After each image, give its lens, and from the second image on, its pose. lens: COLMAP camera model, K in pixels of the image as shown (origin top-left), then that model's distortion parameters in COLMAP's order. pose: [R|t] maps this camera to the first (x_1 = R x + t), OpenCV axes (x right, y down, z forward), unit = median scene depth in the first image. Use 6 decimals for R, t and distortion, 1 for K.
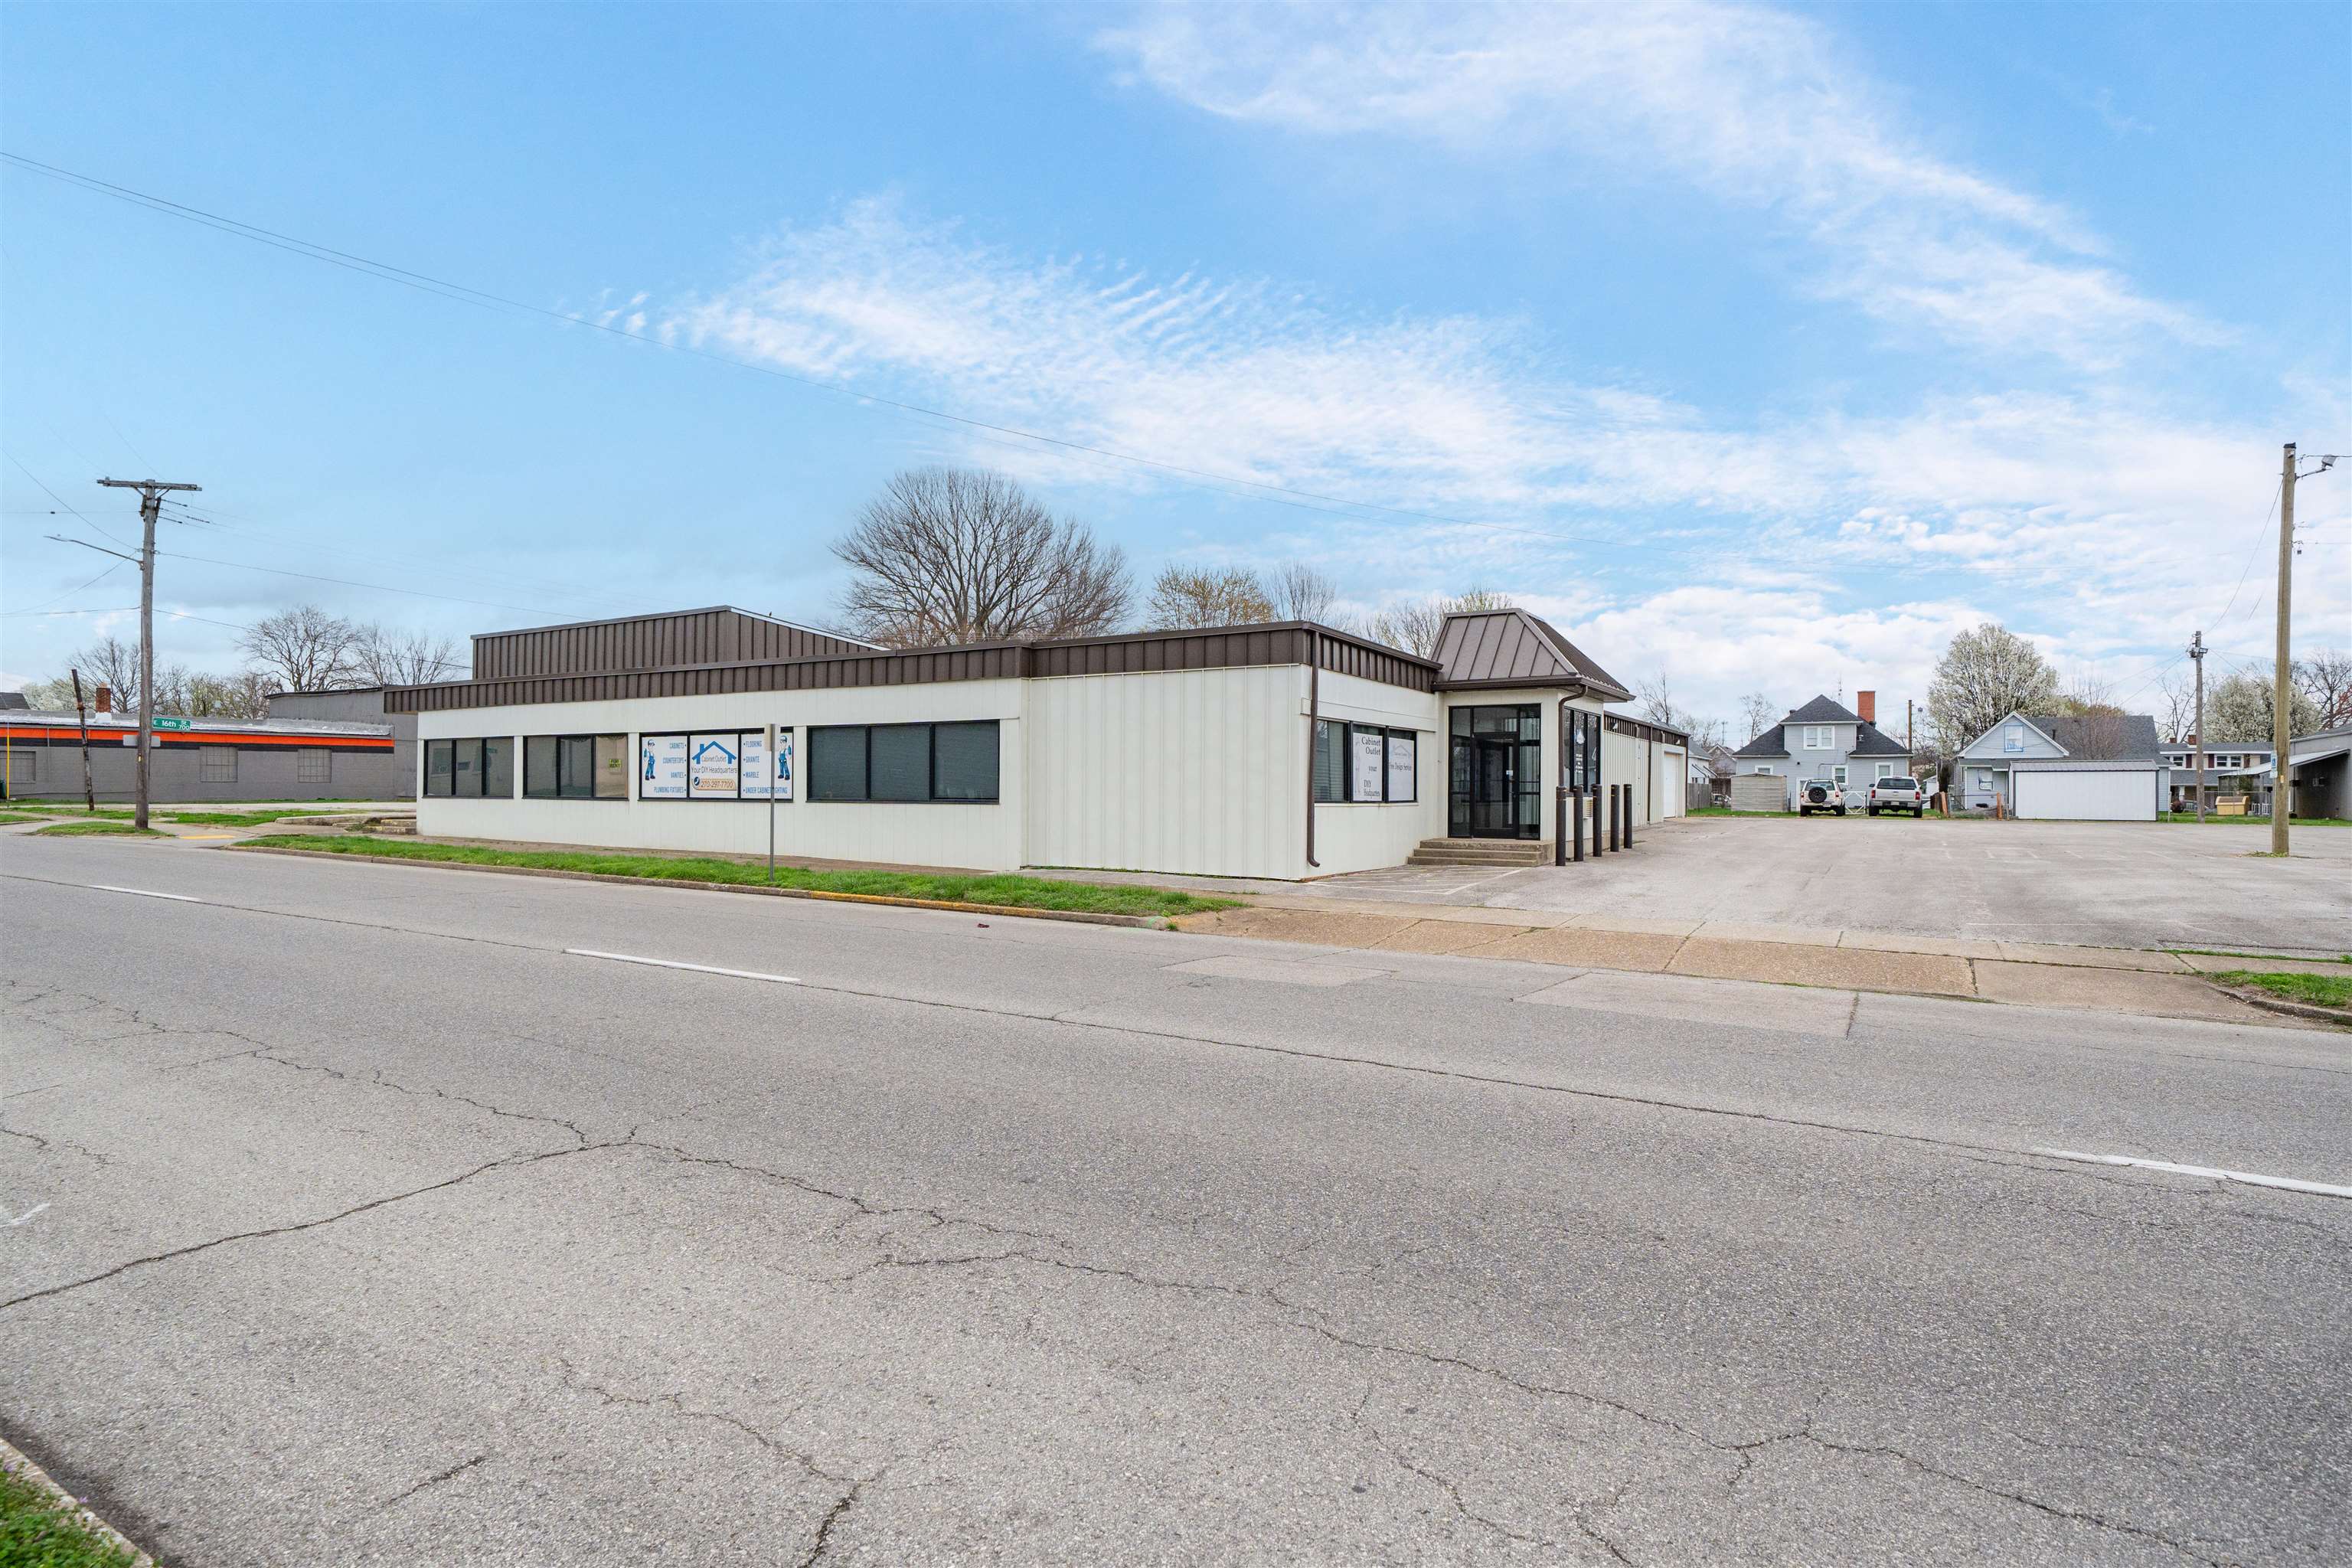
lens RADIAL K [[1211.6, 0, 1164.9], [0, 1211.6, 783.7], [0, 0, 1]] dist [-0.007104, 0.001282]
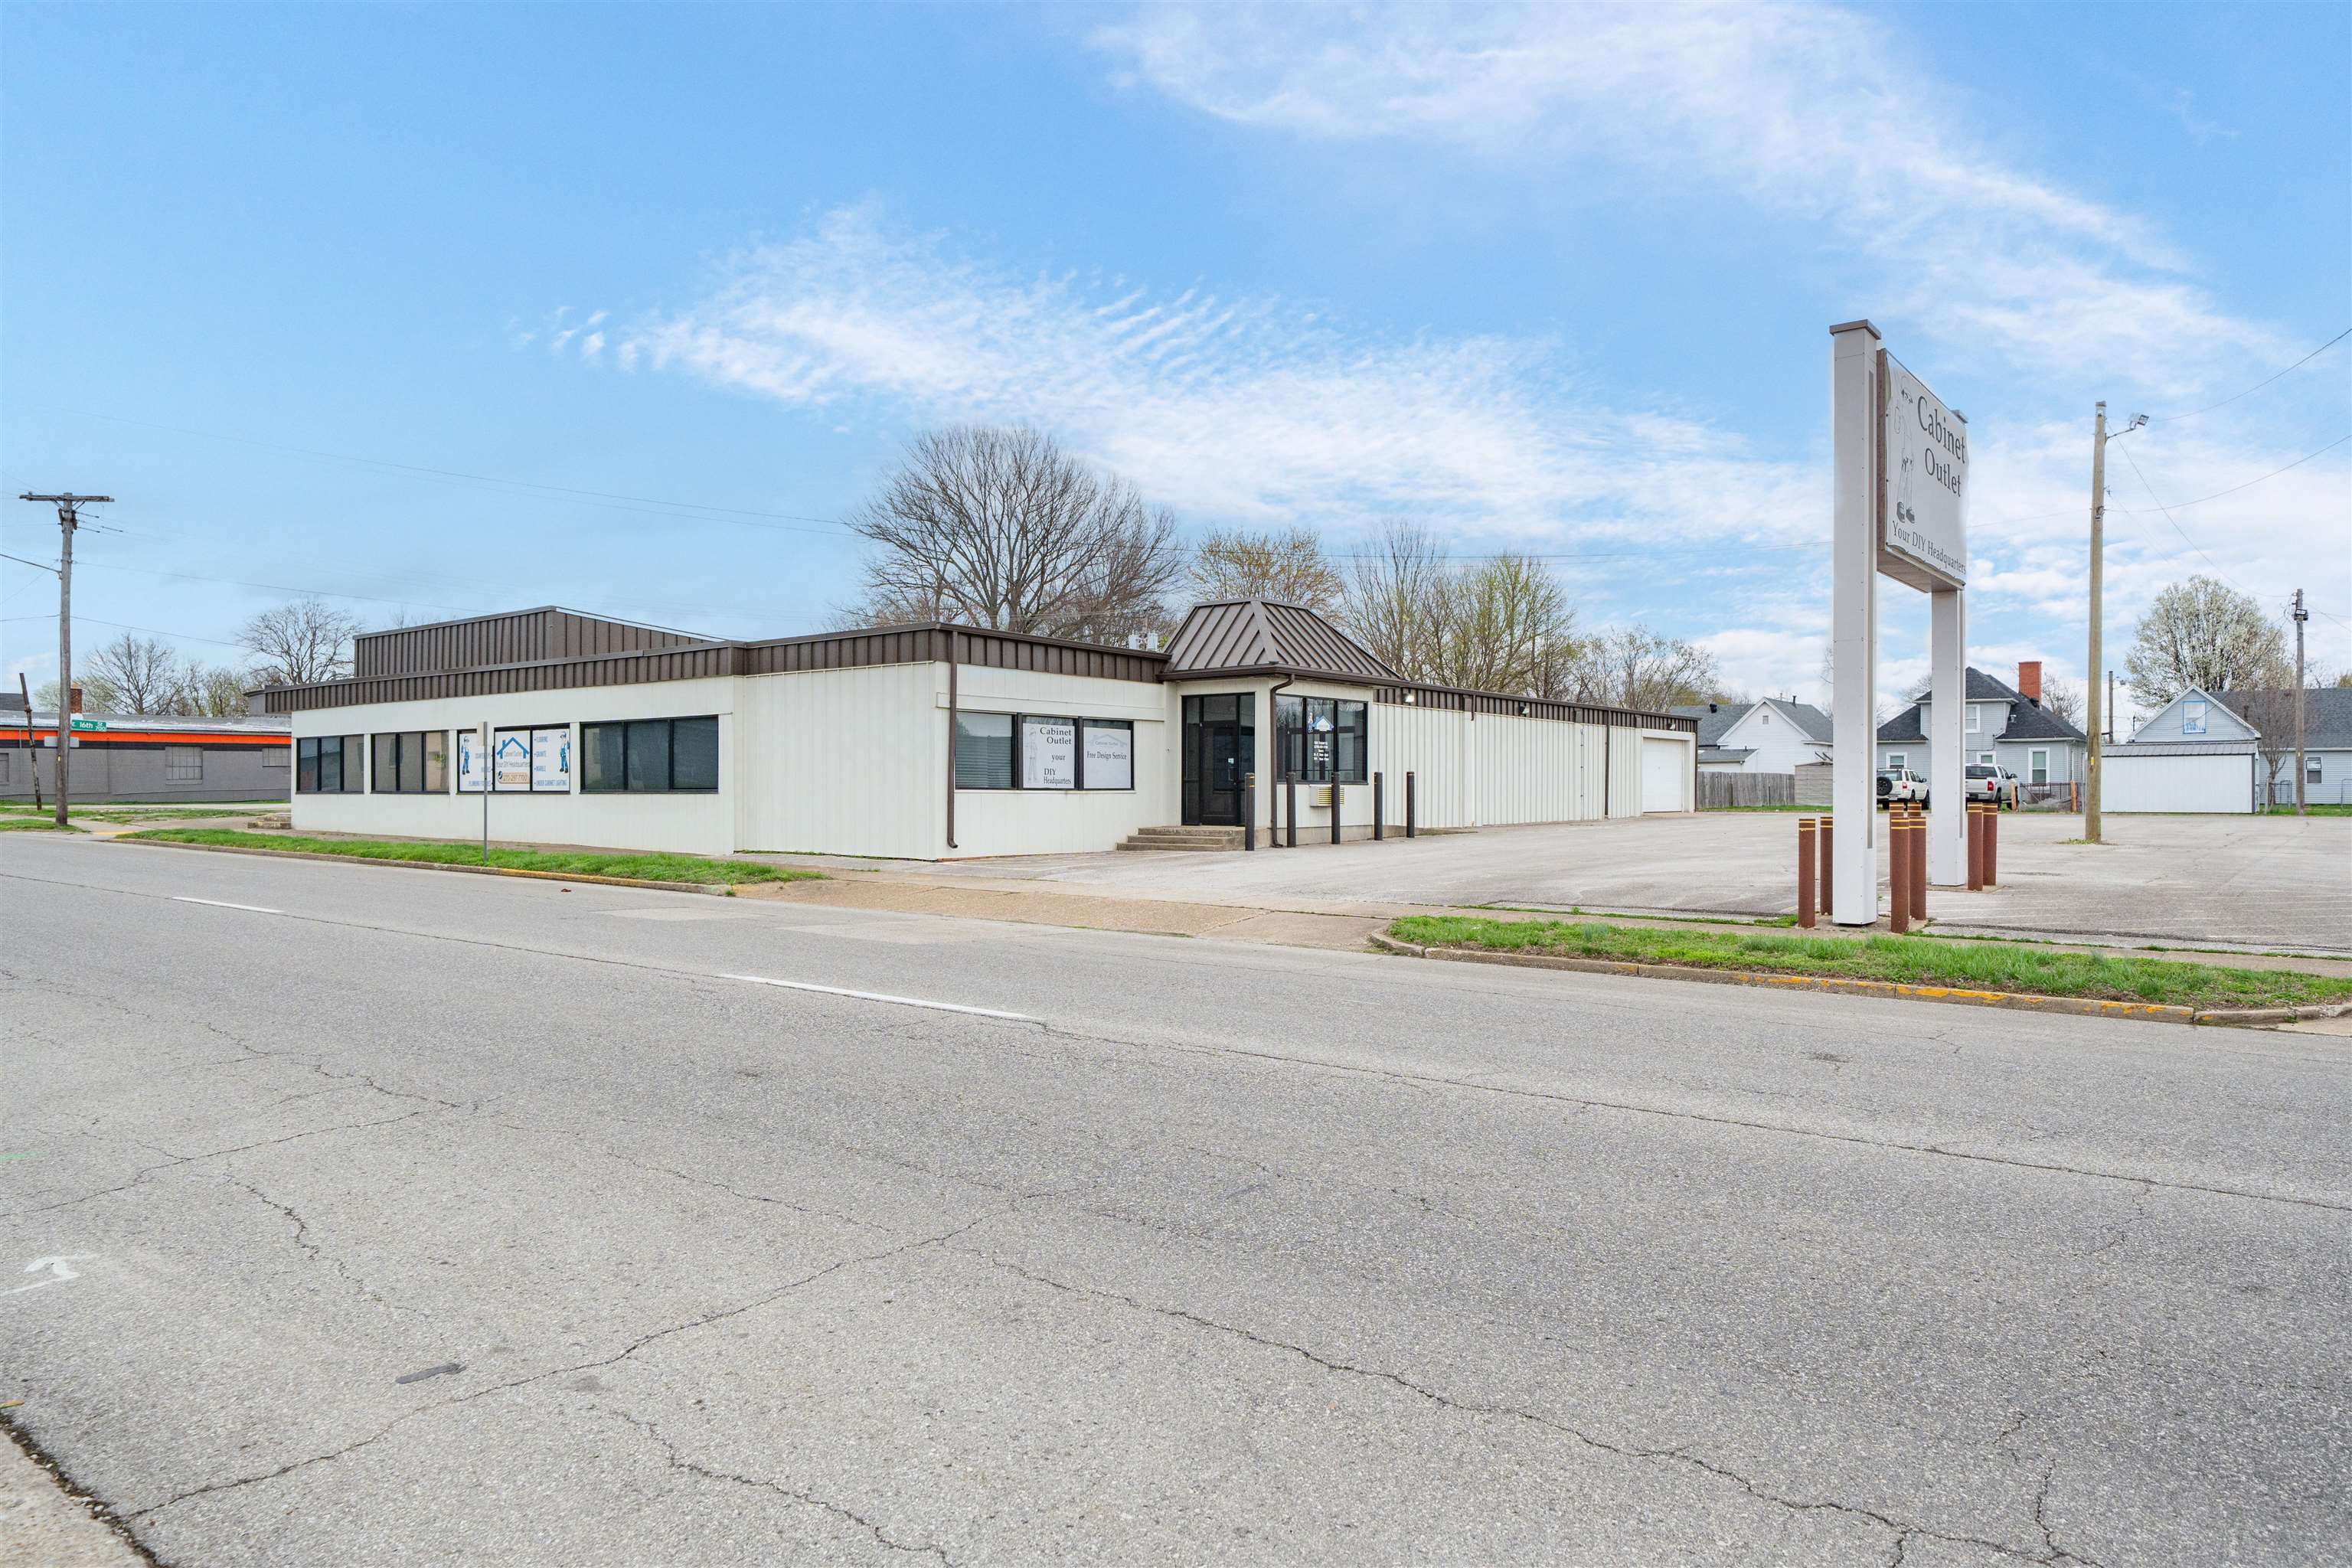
lens RADIAL K [[1461.5, 0, 1173.6], [0, 1461.5, 783.4], [0, 0, 1]] dist [-0.000091, -0.005492]
pose [[0.993515, -0.006143, -0.113535, 0.332611], [0.006245, 0.999980, 0.000549, 0.007980], [0.113530, -0.001255, 0.993534, -0.196790]]
